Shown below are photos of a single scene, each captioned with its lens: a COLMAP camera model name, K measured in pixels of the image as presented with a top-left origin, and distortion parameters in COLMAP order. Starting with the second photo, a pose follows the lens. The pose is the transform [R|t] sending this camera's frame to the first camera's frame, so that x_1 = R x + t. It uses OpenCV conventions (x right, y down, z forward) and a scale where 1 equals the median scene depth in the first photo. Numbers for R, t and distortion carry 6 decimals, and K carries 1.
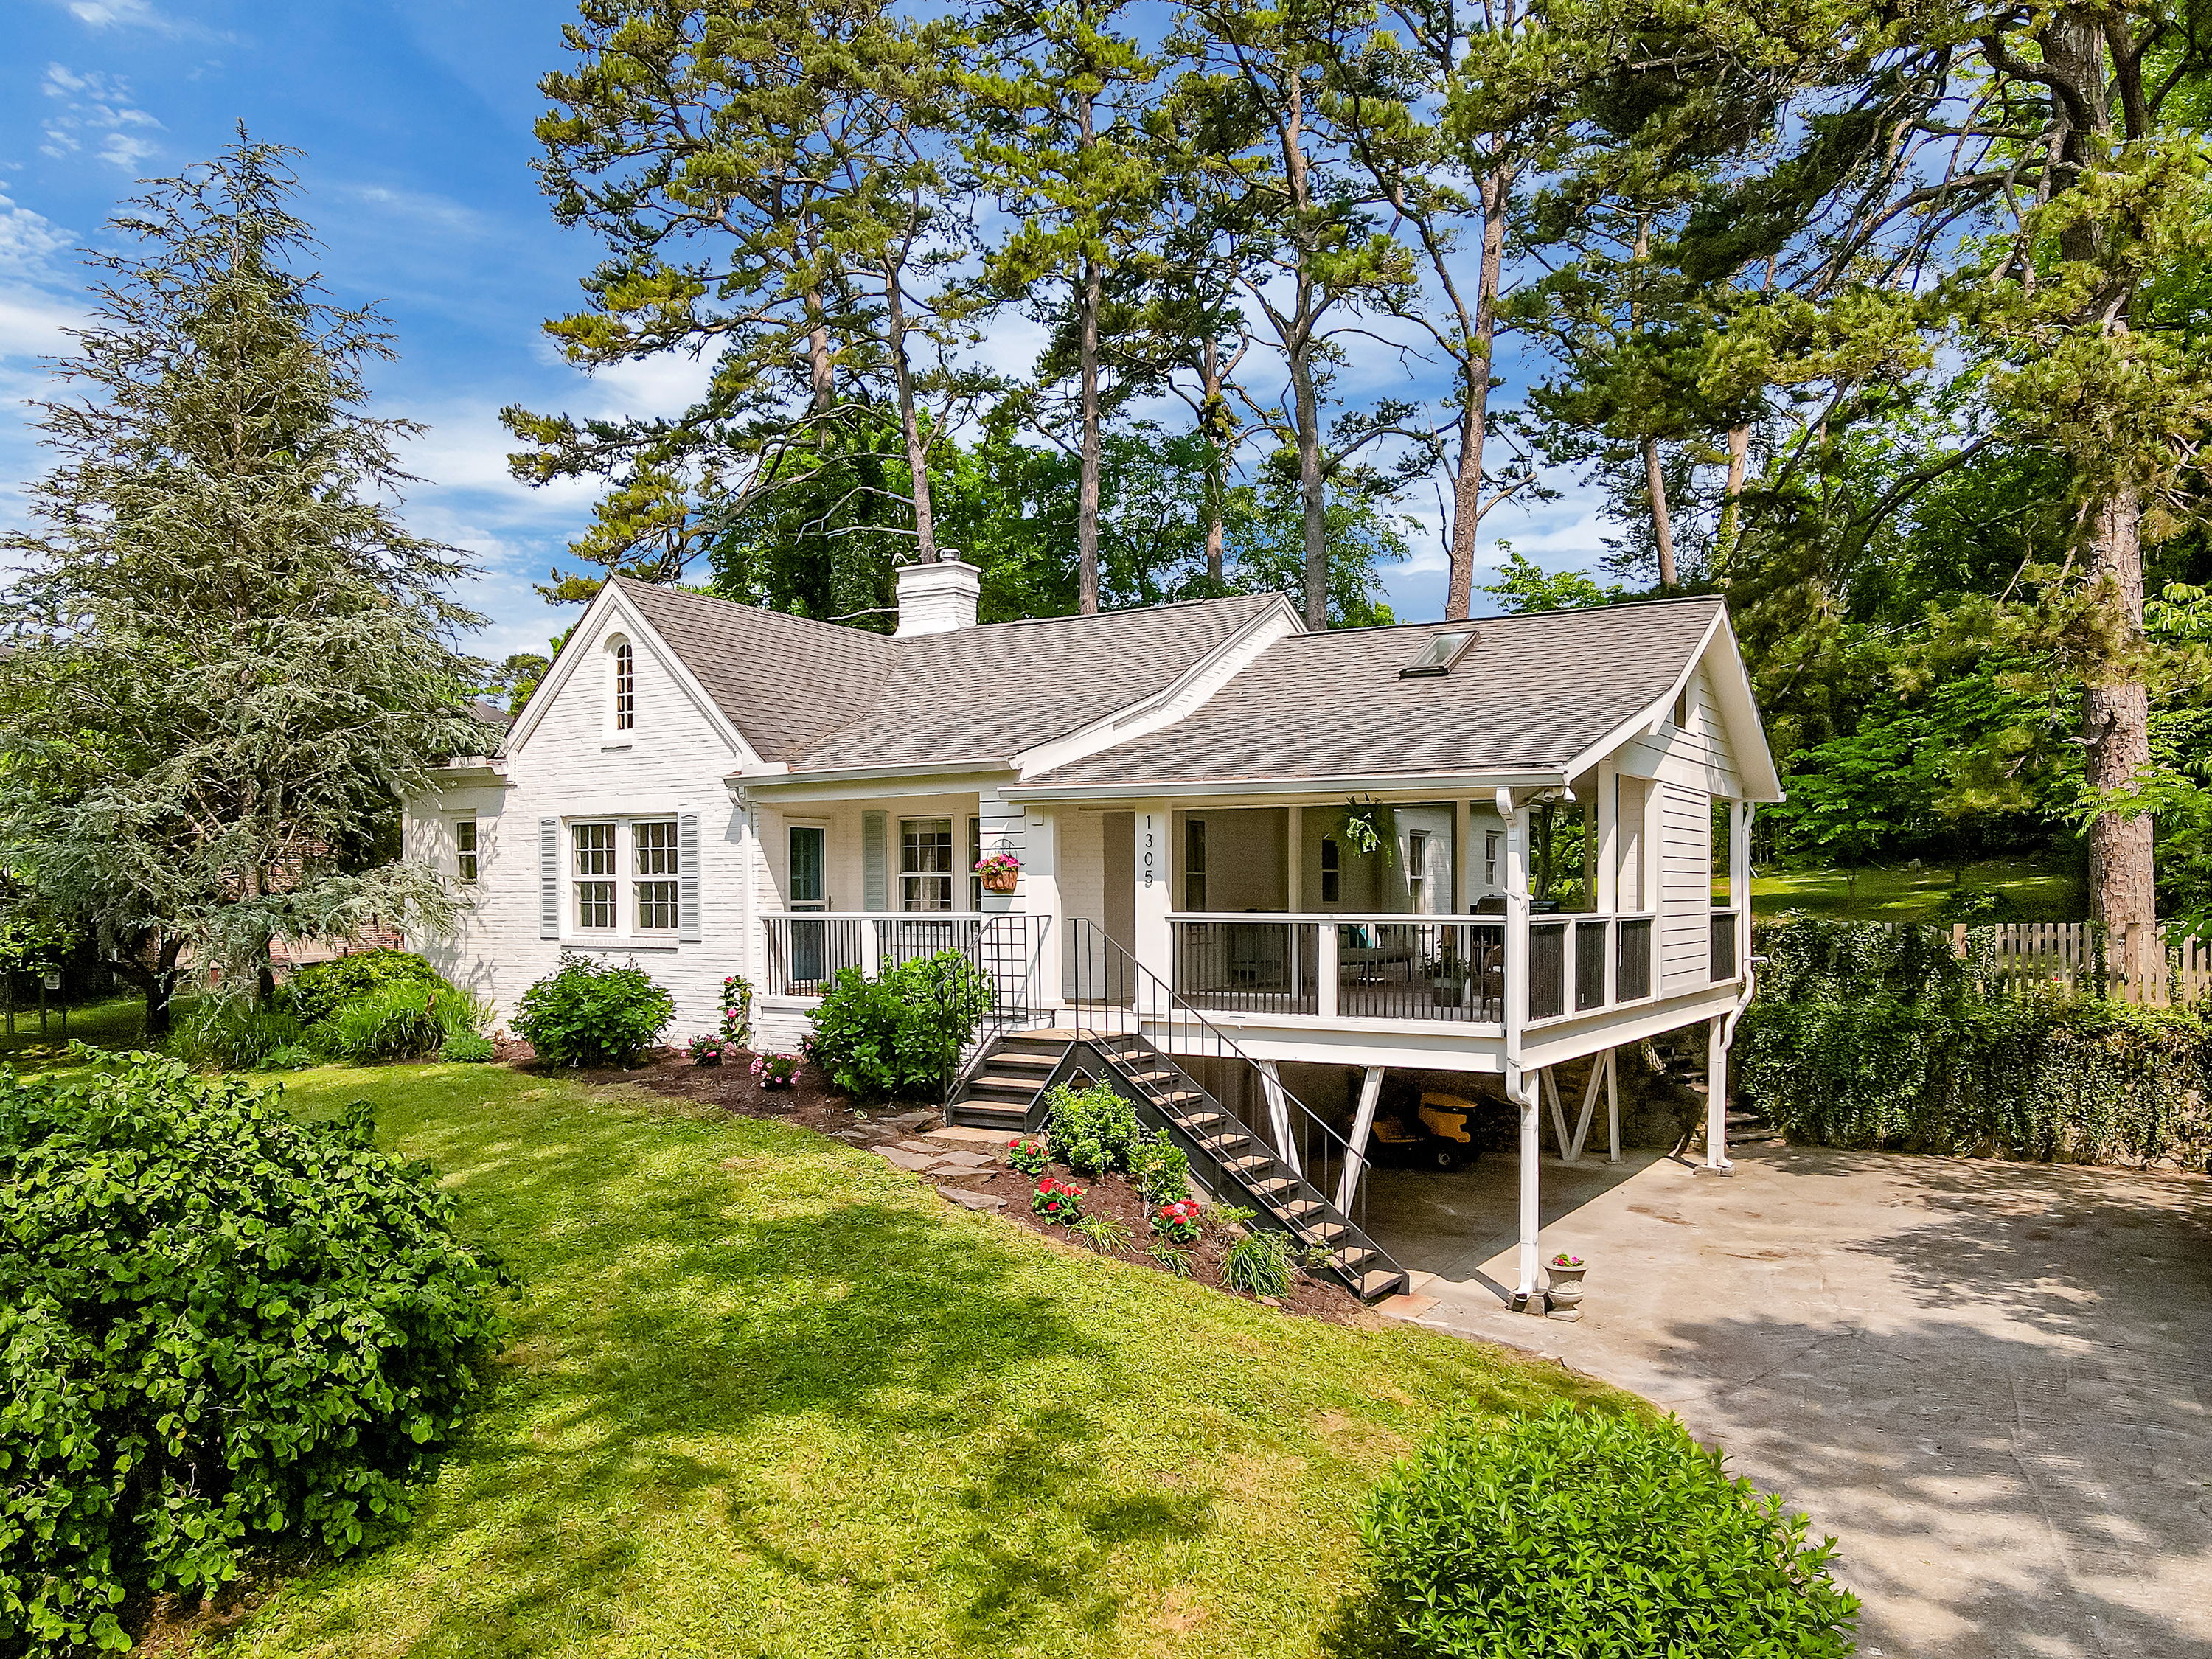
lens RADIAL K [[1637.7, 0, 1160.7], [0, 1637.7, 898.0], [0, 0, 1]] dist [-0.006510, 0.085792]
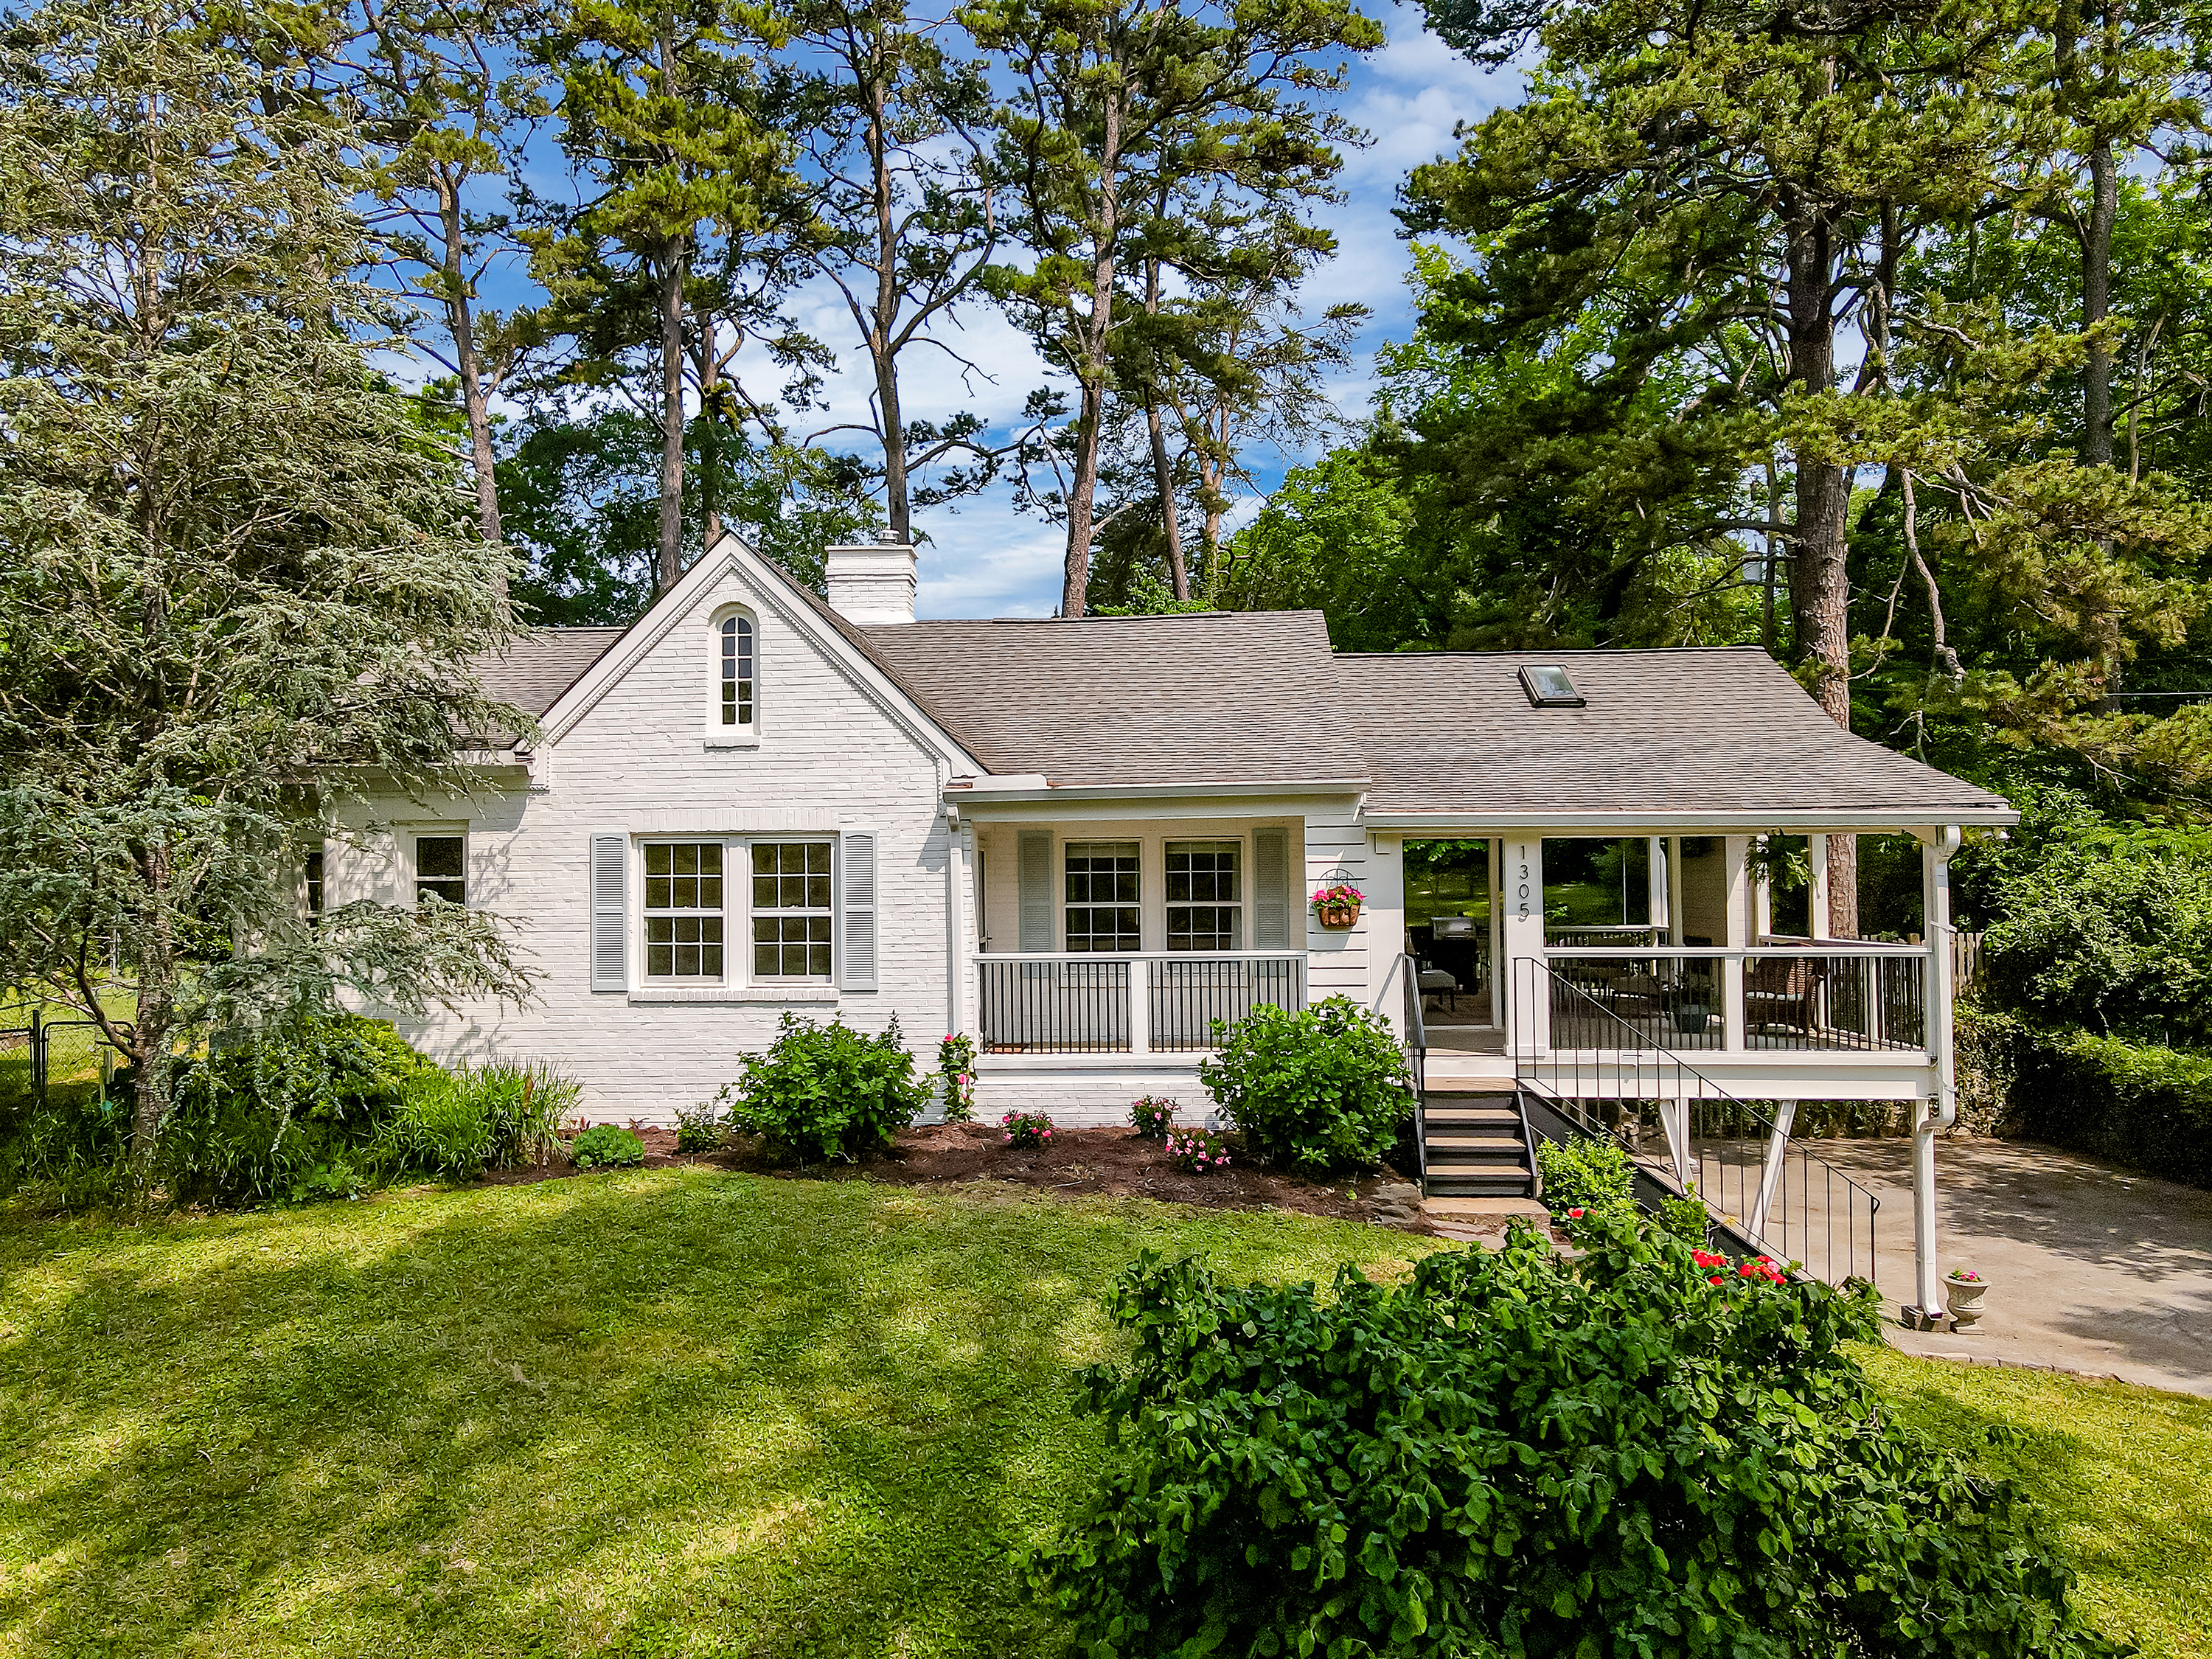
lens RADIAL K [[1600.4, 0, 1106.0], [0, 1600.4, 829.5], [0, 0, 1]] dist [-0.010454, 0.072361]
pose [[0.887350, 0.012292, 0.460933, -0.561332], [0.008499, 0.999039, -0.043003, -0.019015], [-0.461019, 0.042076, 0.886392, 0.255619]]
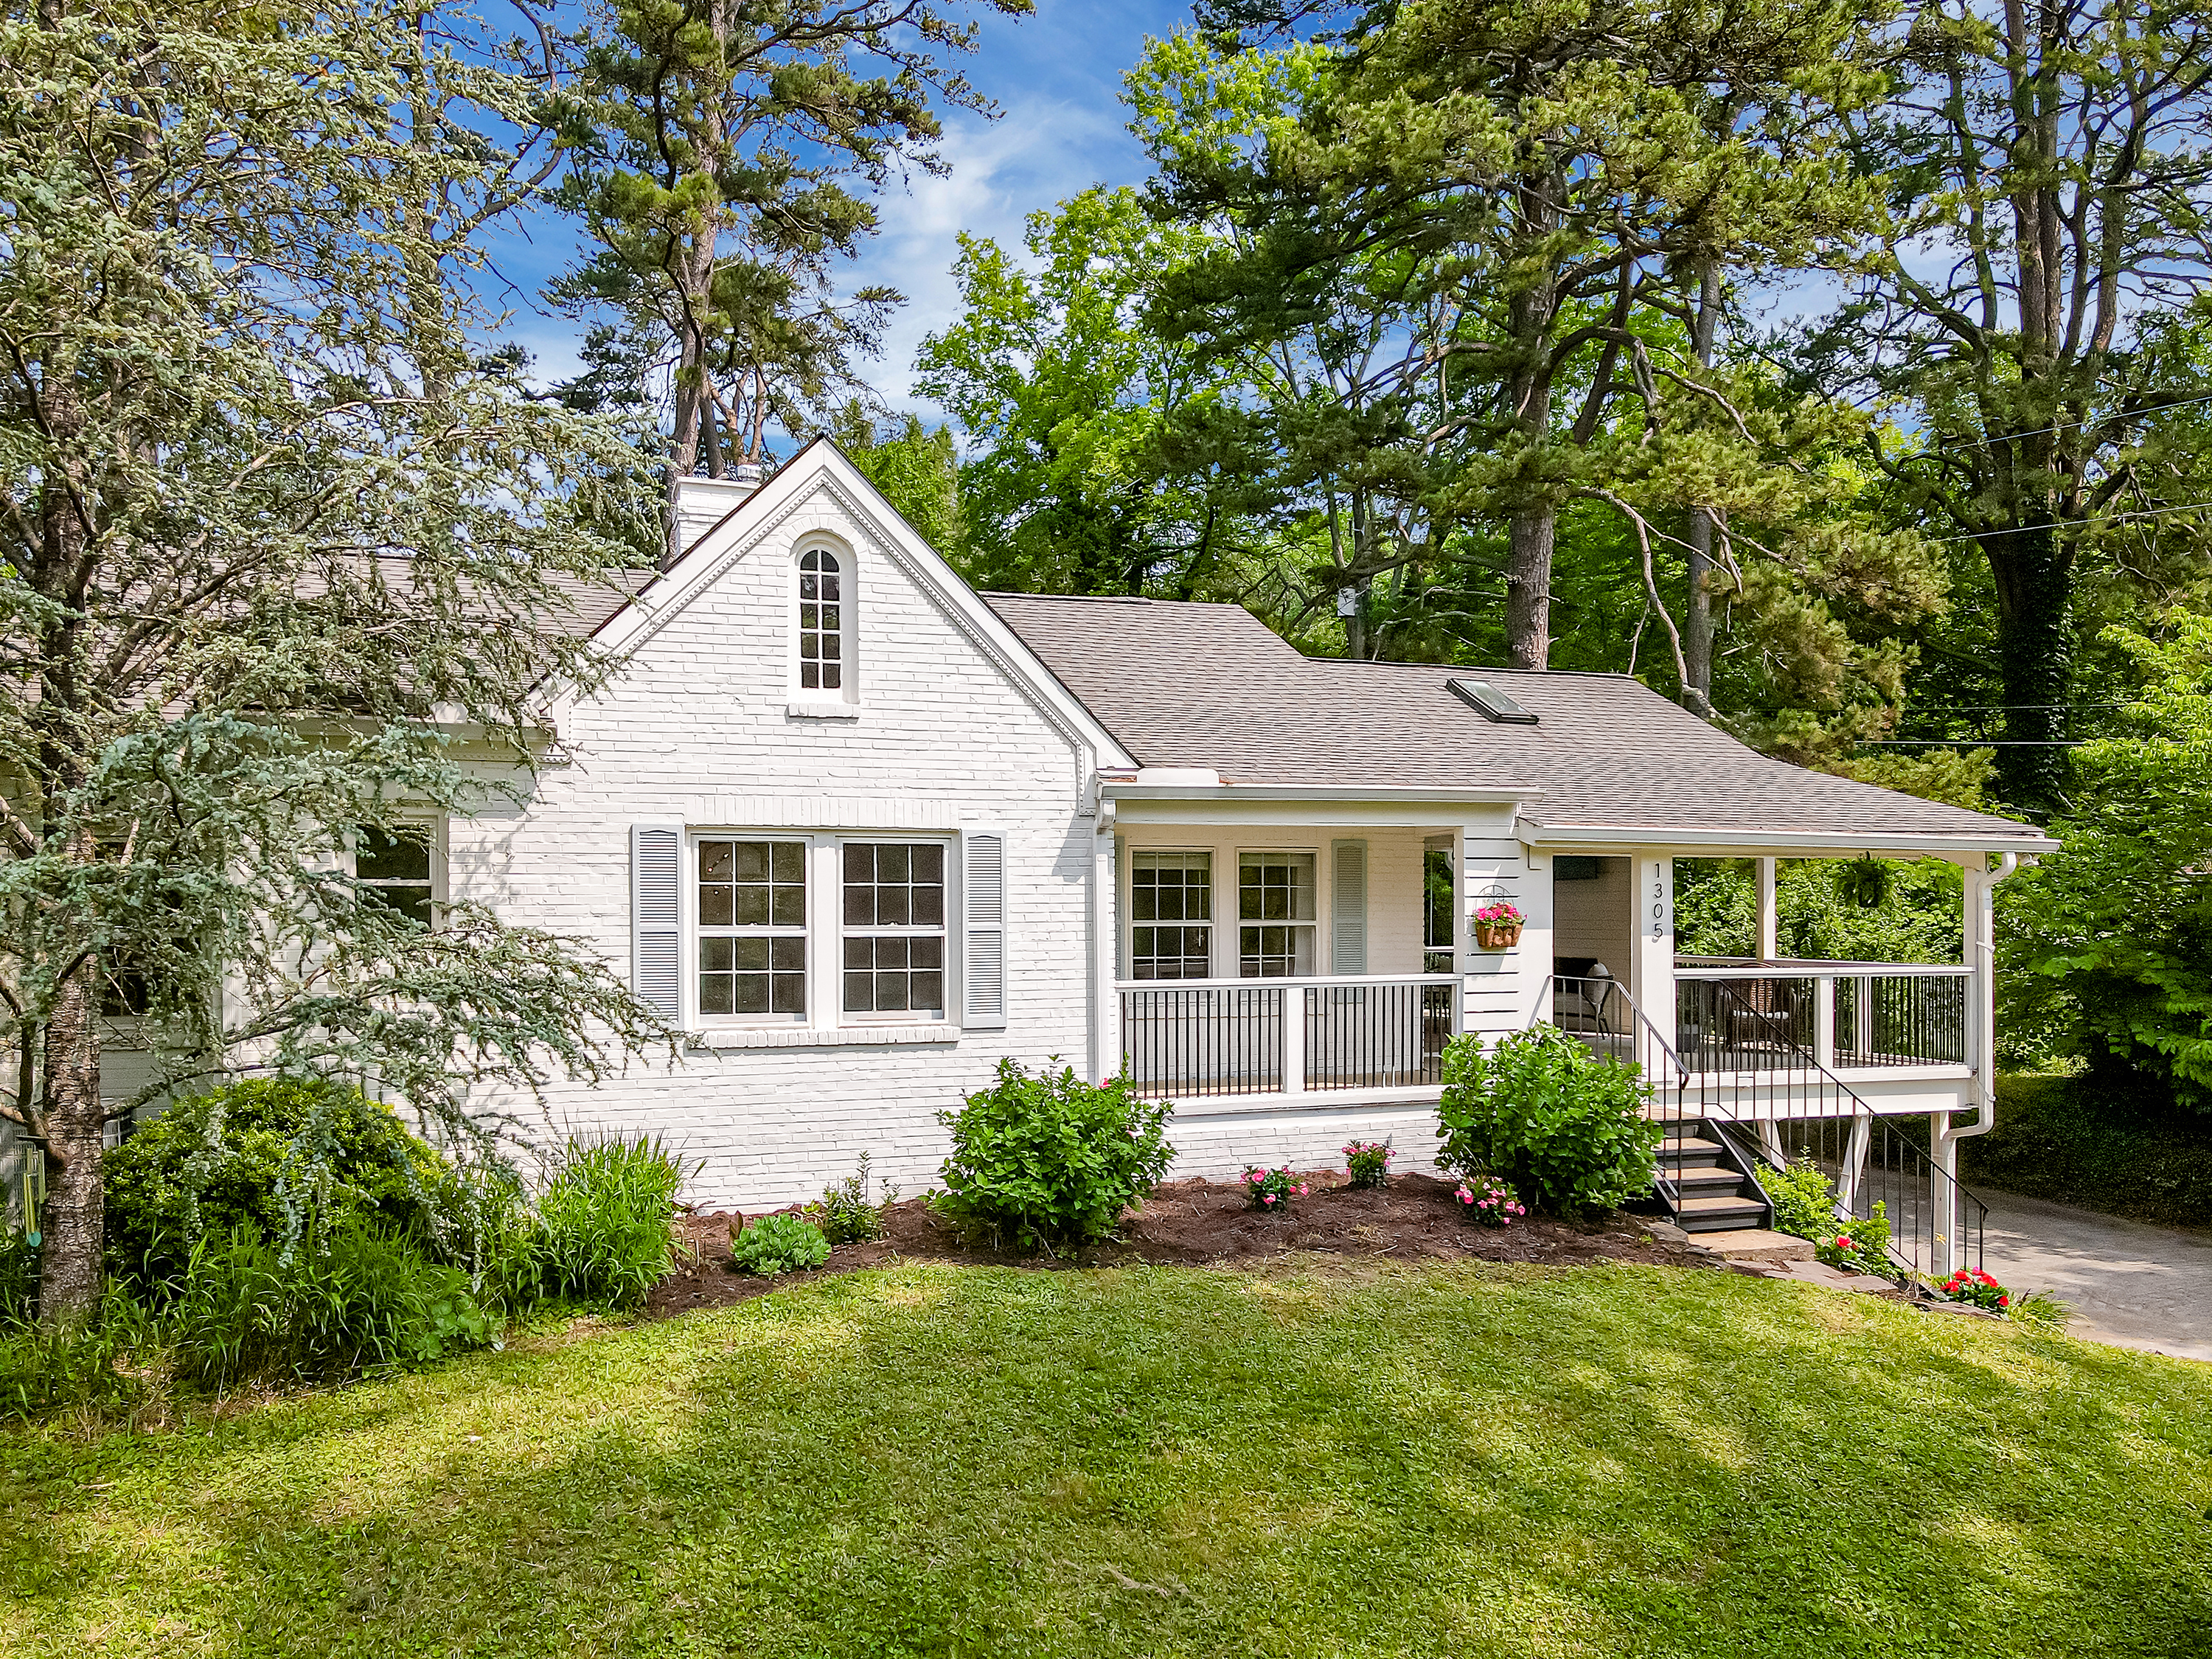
lens RADIAL K [[1637.7, 0, 1160.7], [0, 1637.7, 898.0], [0, 0, 1]] dist [-0.006510, 0.085792]
pose [[0.638447, 0.006056, 0.769642, -0.767223], [0.003097, 0.999941, -0.010437, -0.019494], [-0.769659, 0.009047, 0.638391, 0.551011]]
